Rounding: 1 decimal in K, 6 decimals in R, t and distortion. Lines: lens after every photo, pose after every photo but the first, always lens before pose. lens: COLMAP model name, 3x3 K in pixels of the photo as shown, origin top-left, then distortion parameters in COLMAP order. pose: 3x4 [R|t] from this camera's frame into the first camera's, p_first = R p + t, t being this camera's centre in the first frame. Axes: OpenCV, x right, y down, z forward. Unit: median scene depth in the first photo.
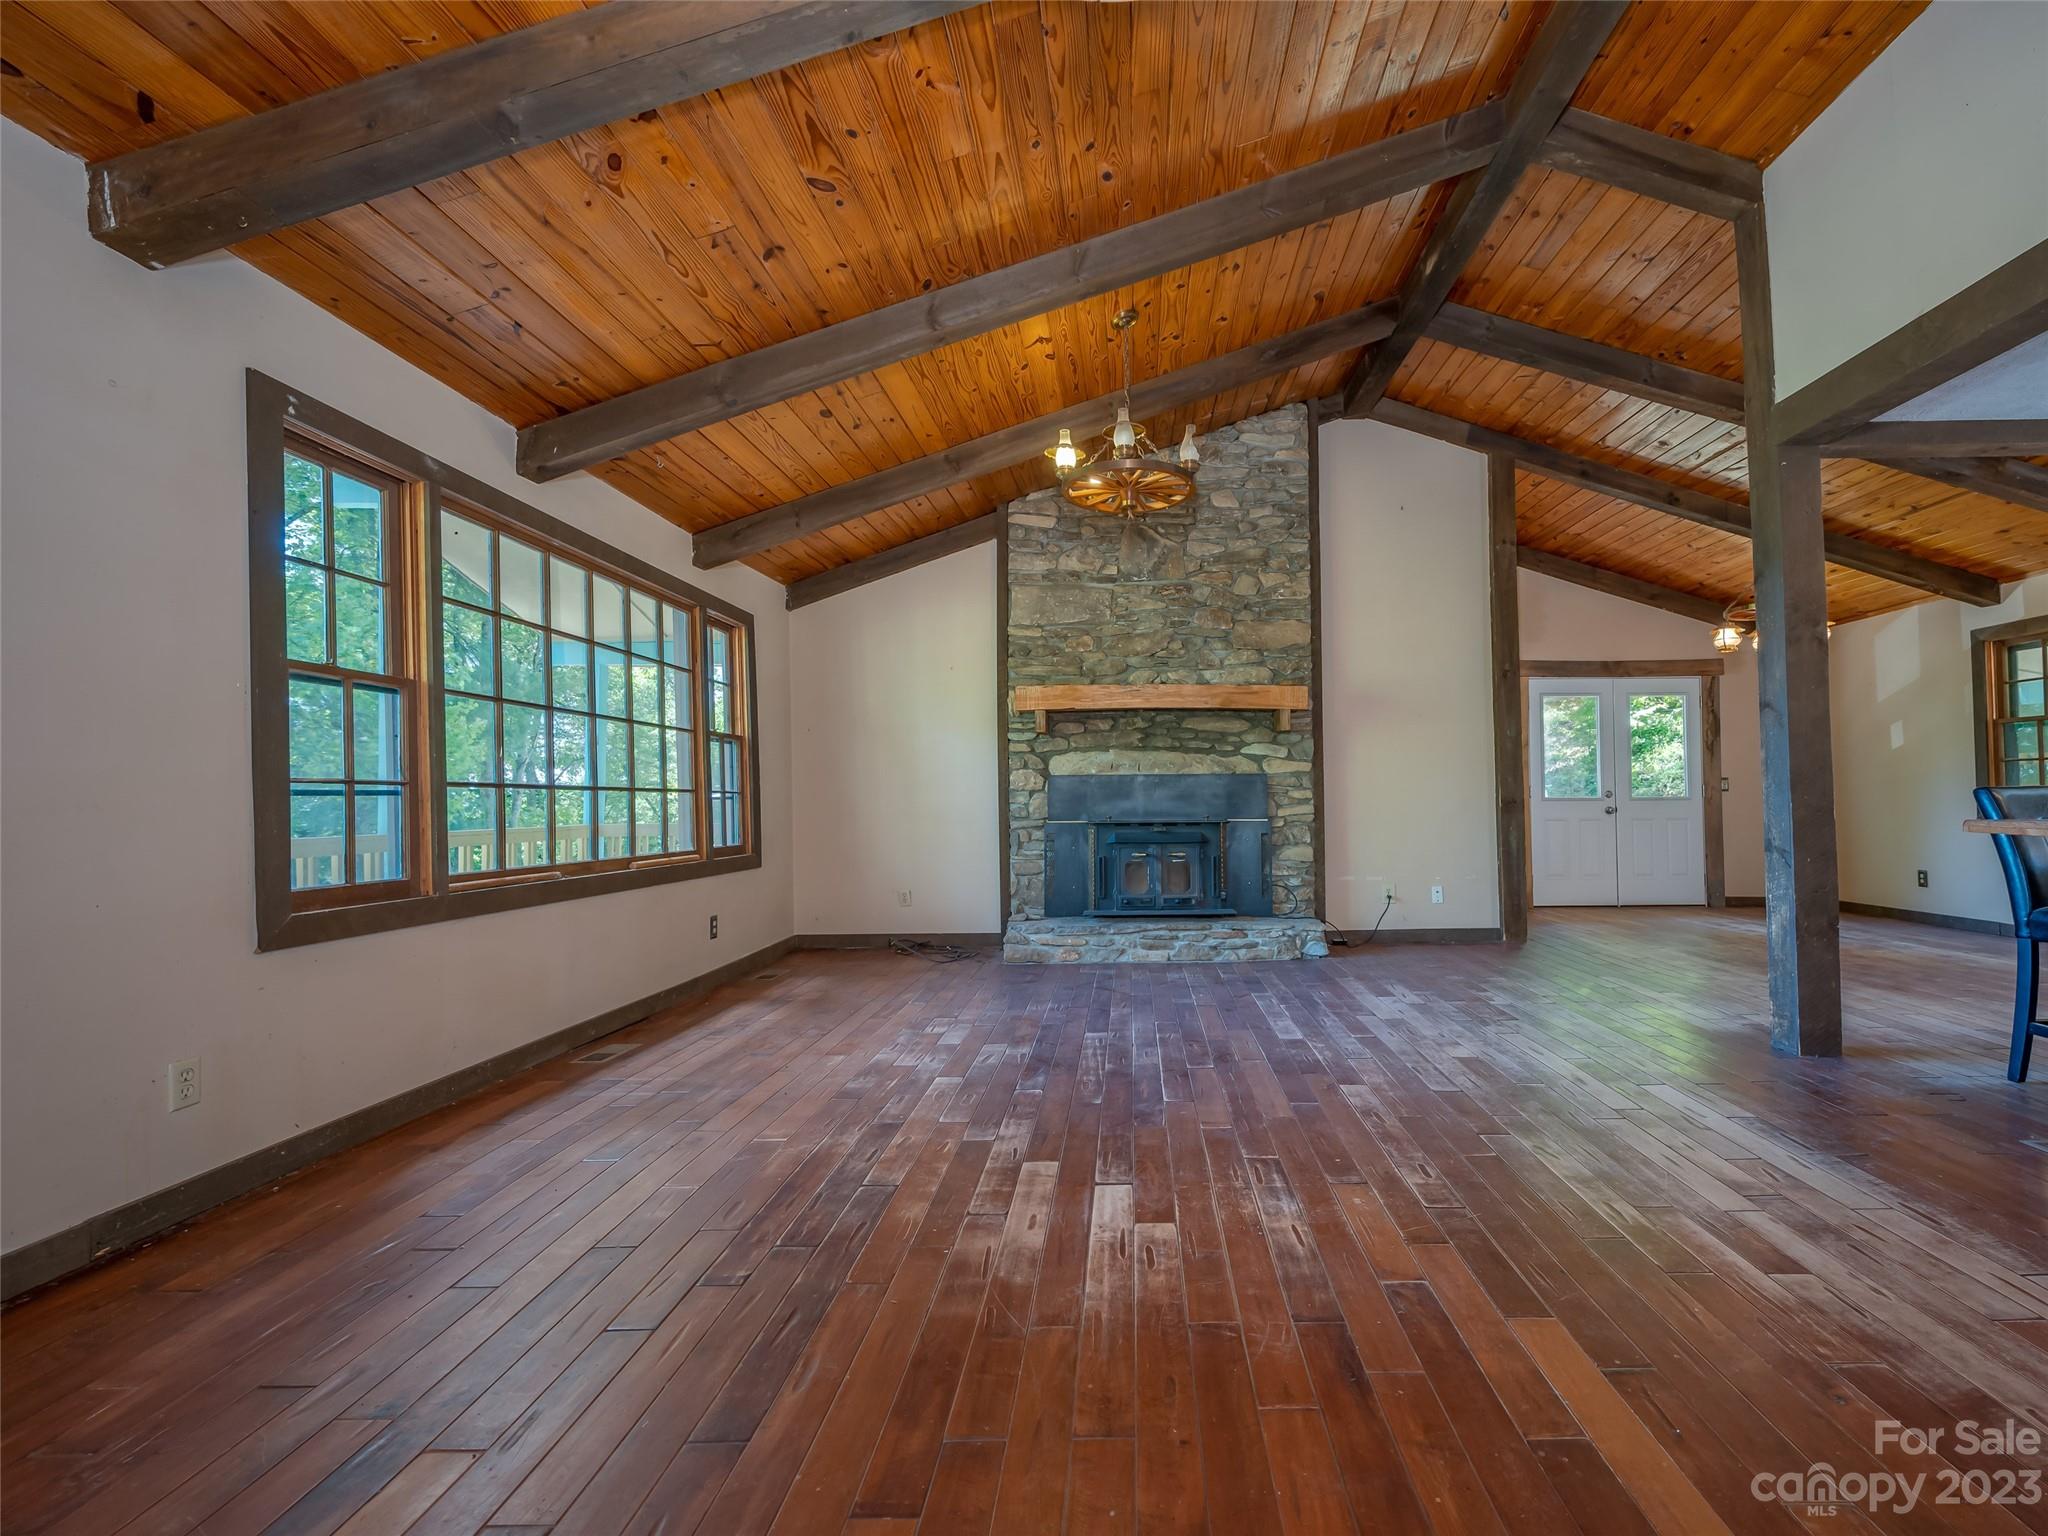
lens RADIAL K [[905.8, 0, 1127.5], [0, 905.8, 778.5], [0, 0, 1]] dist [0.001101, -0.000137]
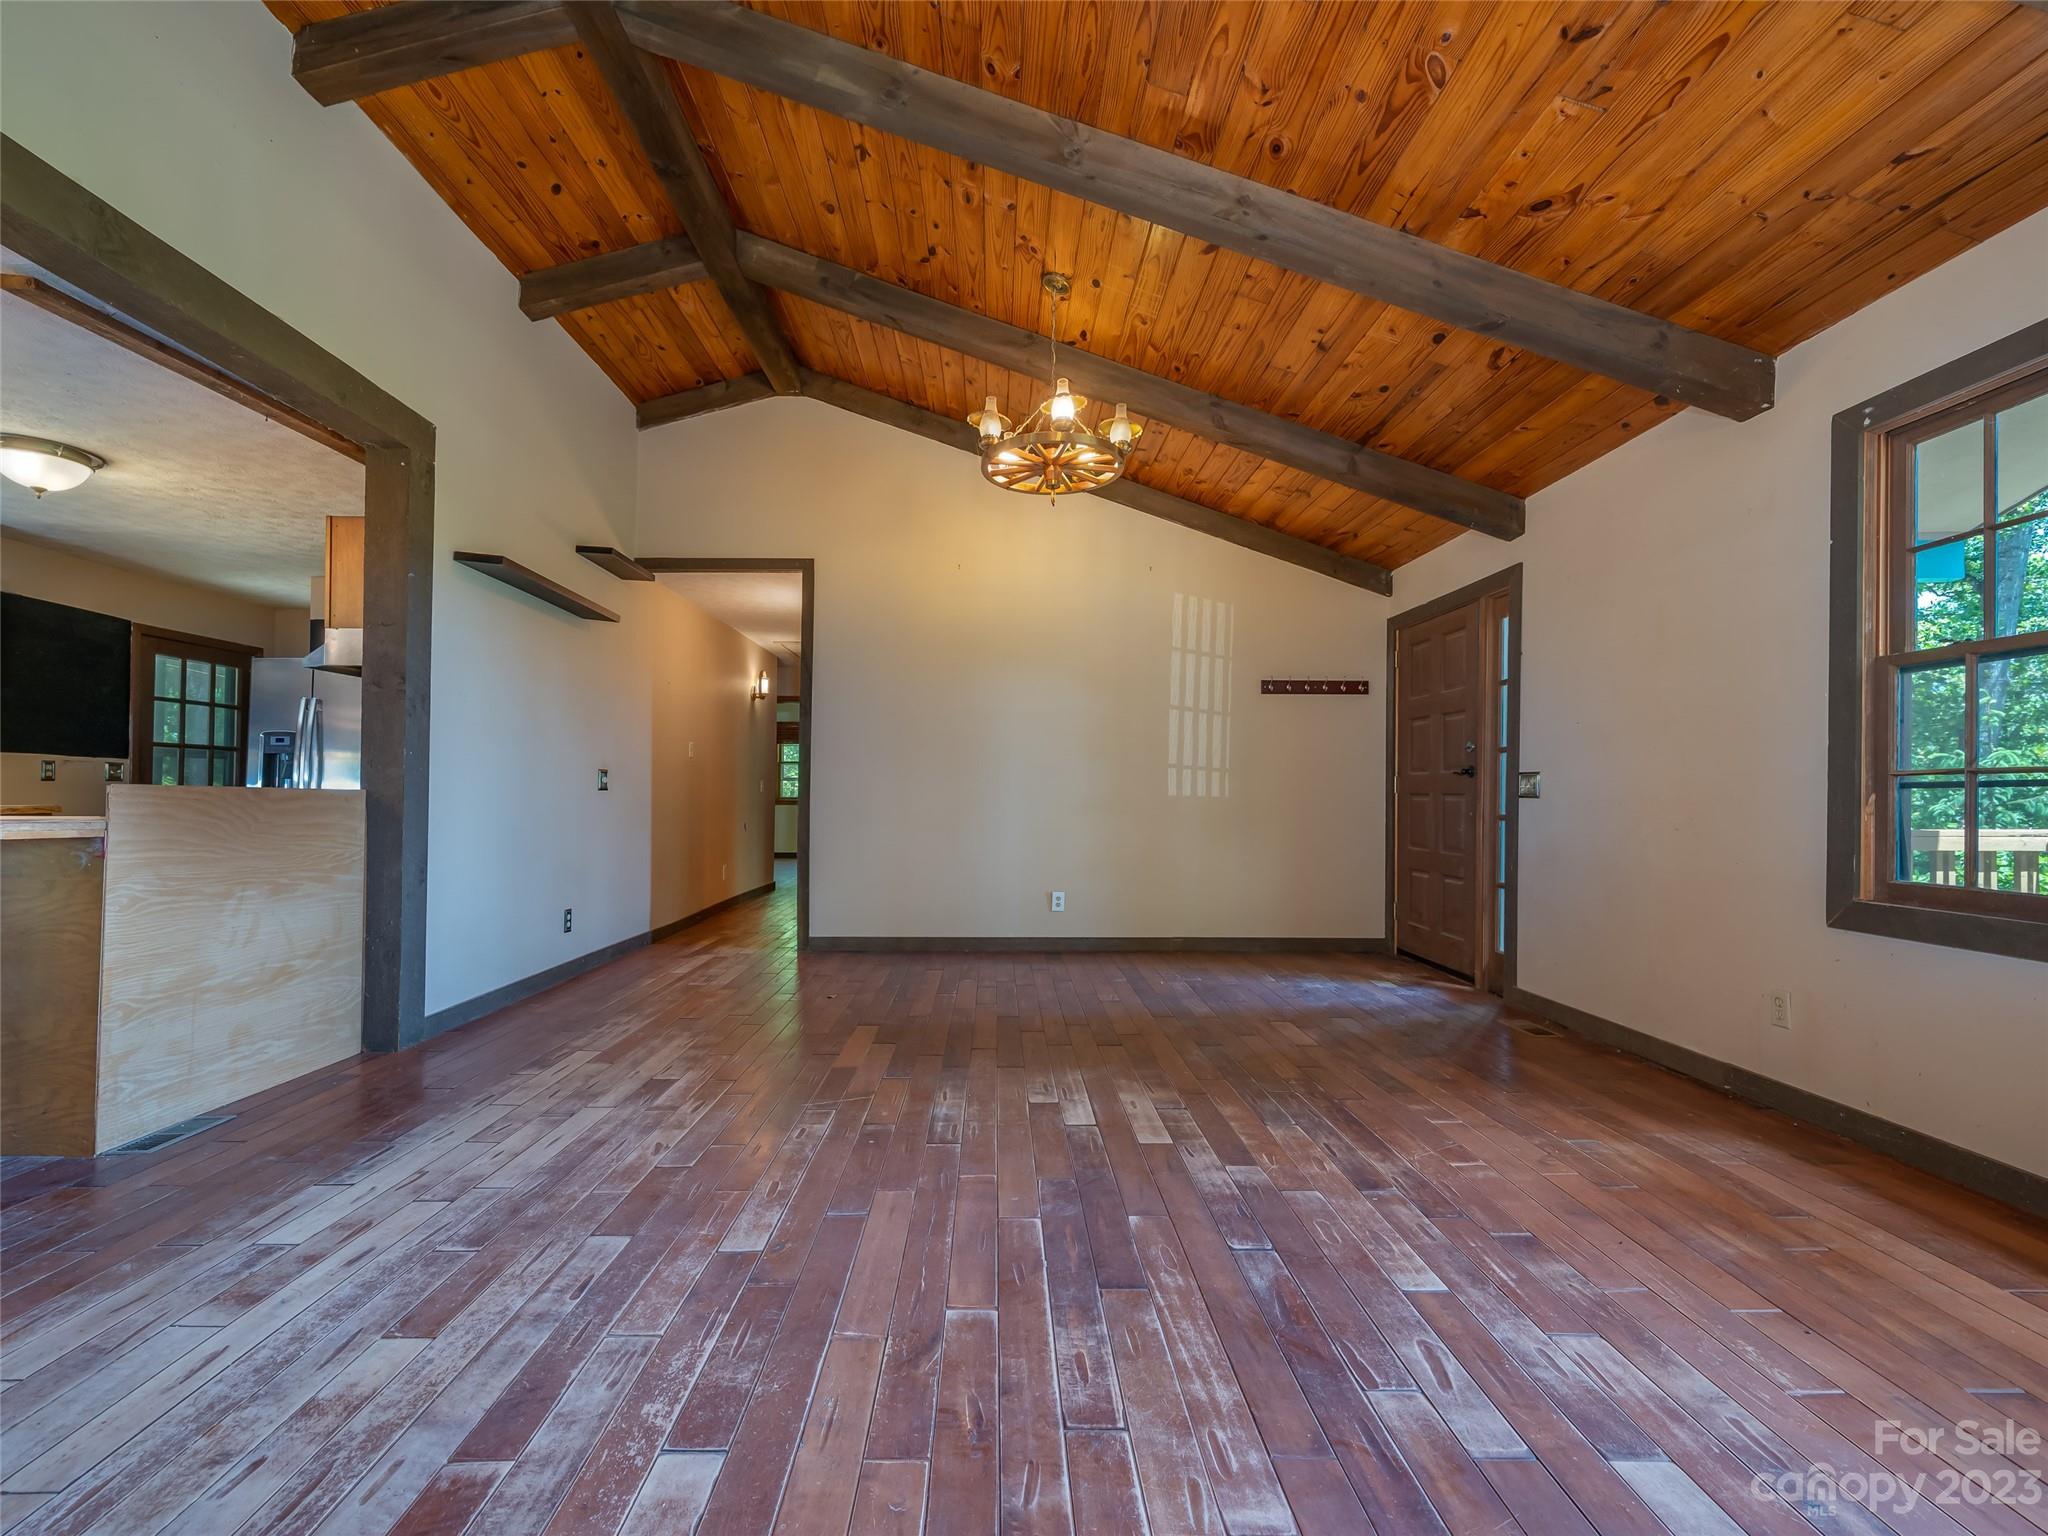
lens RADIAL K [[905.8, 0, 1013.0], [0, 905.8, 772.2], [0, 0, 1]] dist [0.001101, -0.000137]
pose [[-0.999712, 0.002107, -0.023901, 0.038702], [0.003299, 0.998748, -0.049925, 0.020479], [0.023766, -0.049989, -0.998467, 0.847293]]
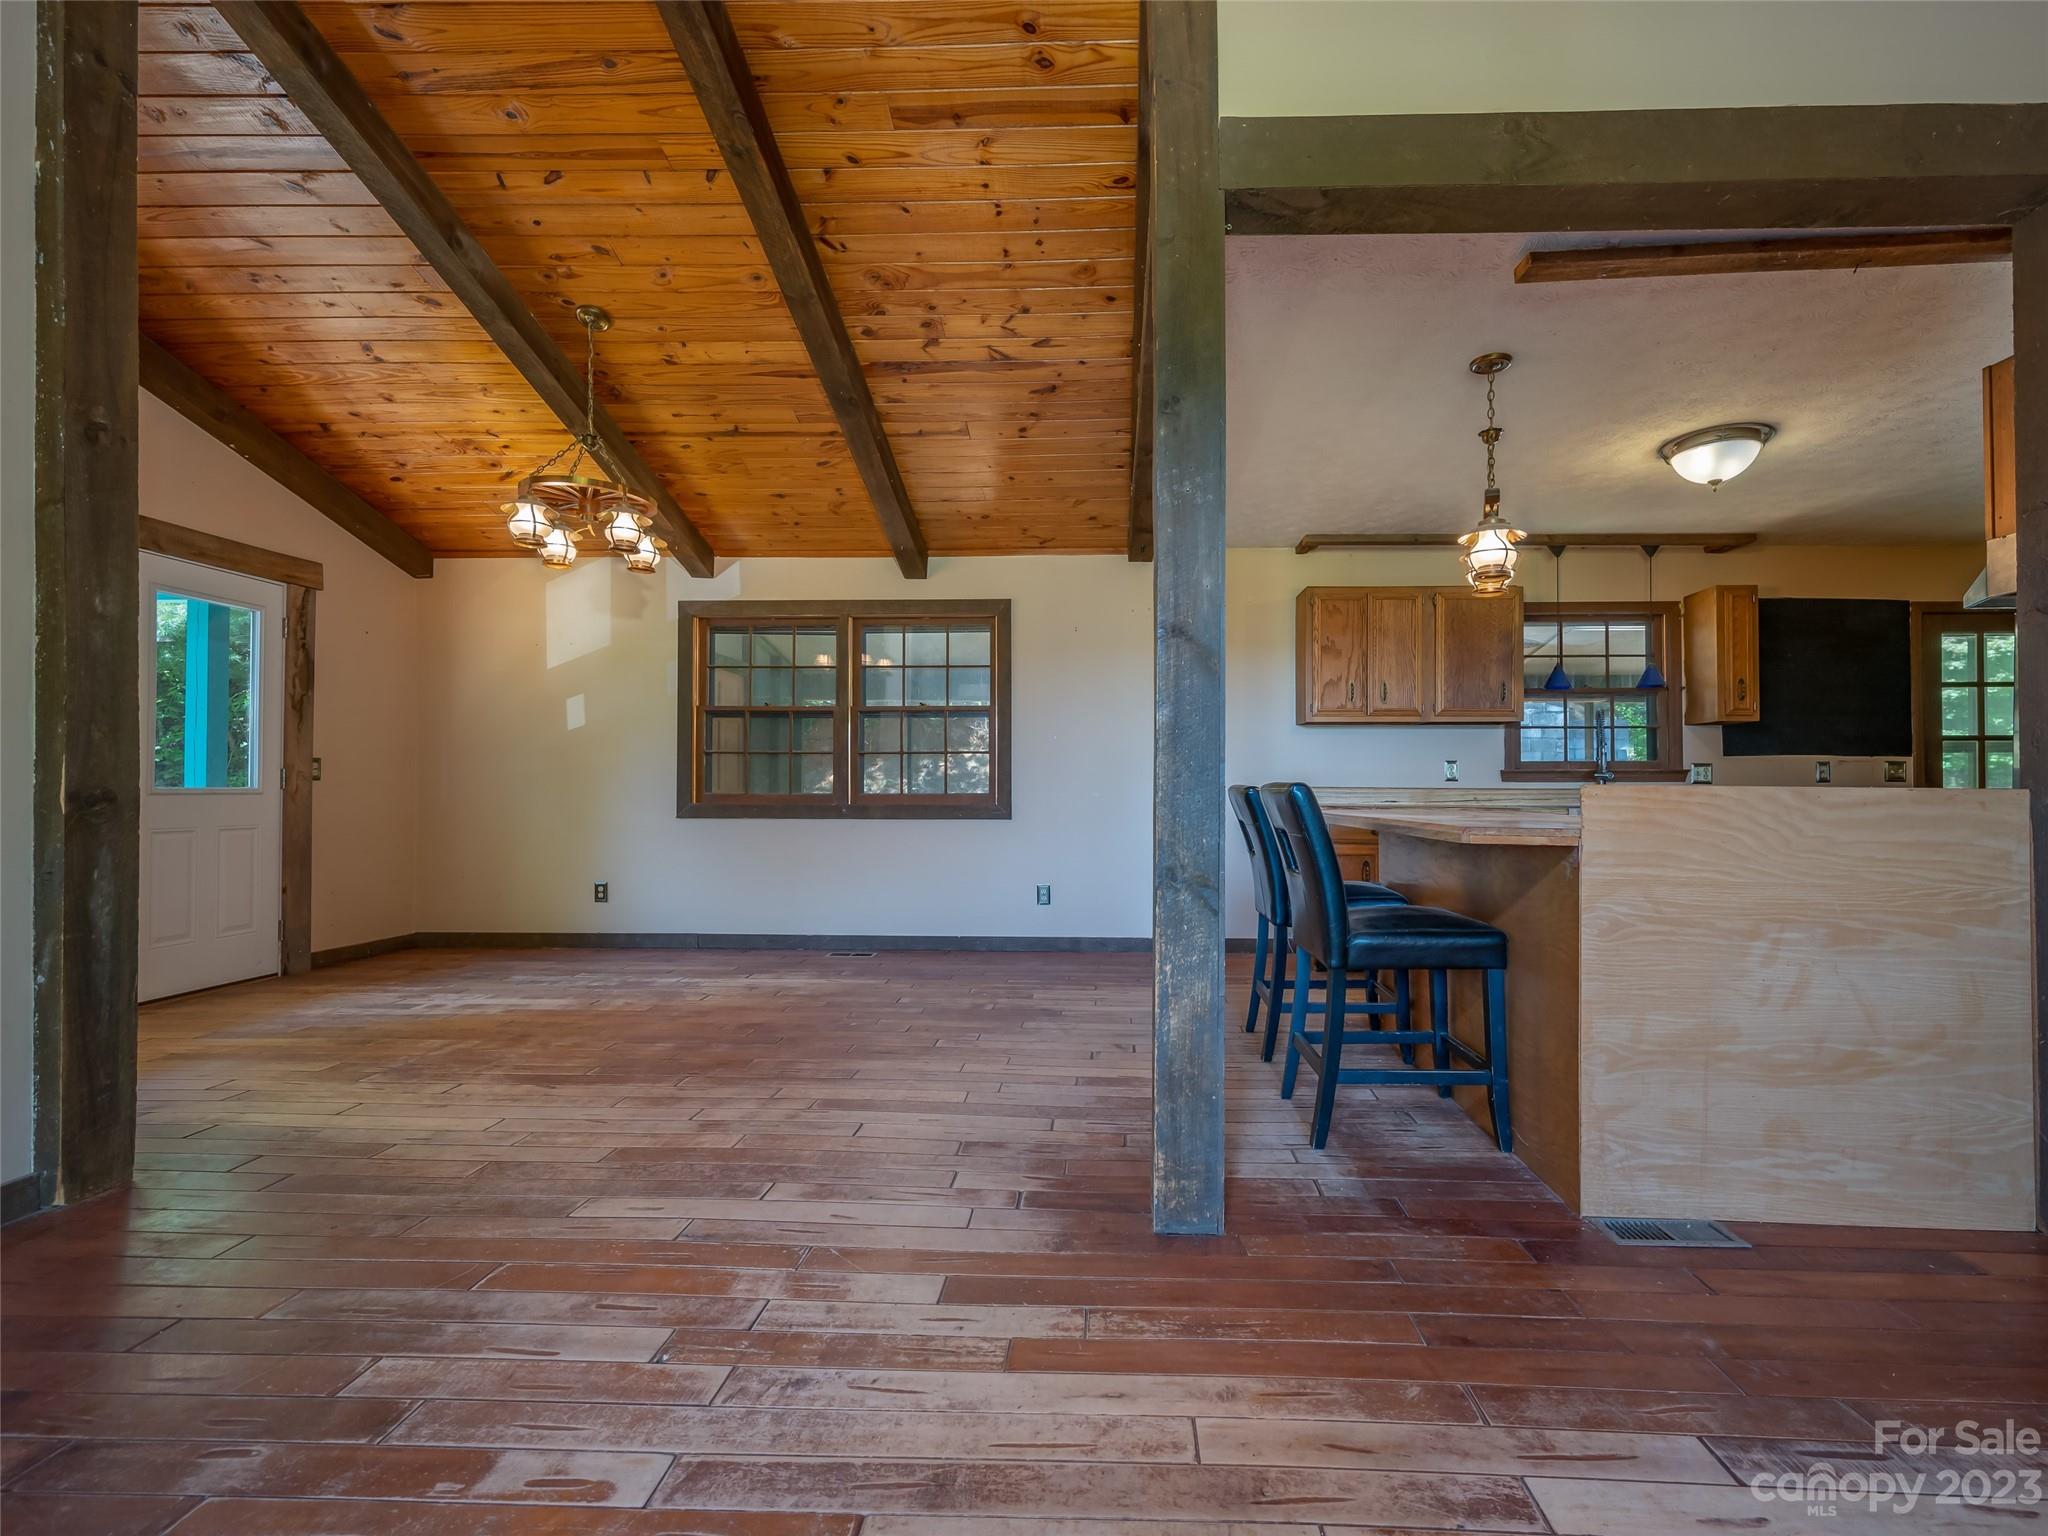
lens RADIAL K [[905.8, 0, 1087.1], [0, 905.8, 777.3], [0, 0, 1]] dist [0.001101, -0.000137]
pose [[0.026604, 0.021825, 0.999408, 0.081378], [-0.027697, 0.999394, -0.021088, 0.014029], [-0.999262, -0.027120, 0.027192, 0.615047]]
